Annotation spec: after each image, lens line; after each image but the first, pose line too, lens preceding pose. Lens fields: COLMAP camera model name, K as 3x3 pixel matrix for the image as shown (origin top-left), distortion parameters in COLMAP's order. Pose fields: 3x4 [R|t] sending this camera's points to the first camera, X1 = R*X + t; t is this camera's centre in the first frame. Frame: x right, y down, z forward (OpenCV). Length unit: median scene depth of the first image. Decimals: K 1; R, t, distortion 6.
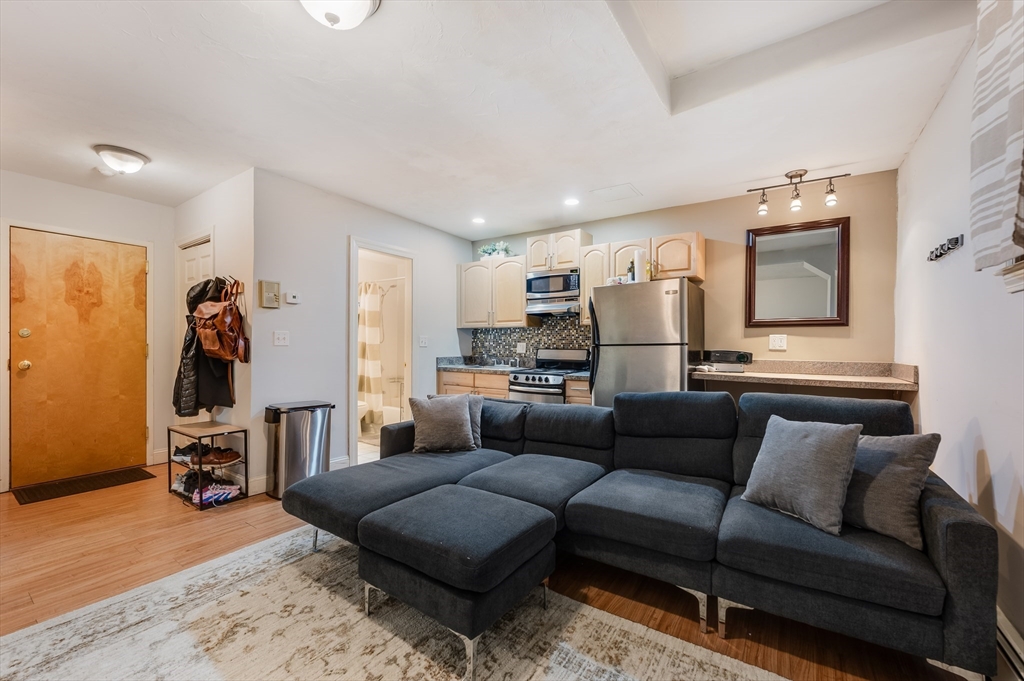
lens RADIAL K [[416.1, 0, 507.6], [0, 416.1, 347.7], [0, 0, 1]] dist [-0.001040, 0.000679]
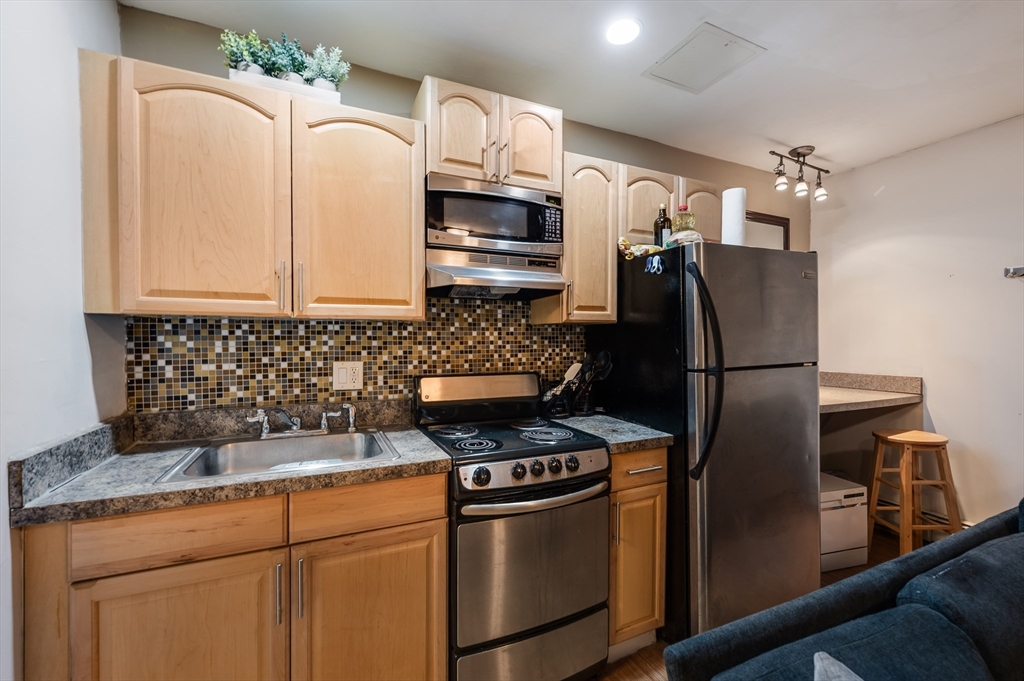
lens RADIAL K [[416.1, 0, 503.2], [0, 416.1, 343.4], [0, 0, 1]] dist [-0.001040, 0.000679]
pose [[0.516727, -0.010782, 0.856082, -0.585843], [0.010308, 0.999927, 0.006372, -0.081058], [-0.856088, 0.005532, 0.516801, 1.917141]]
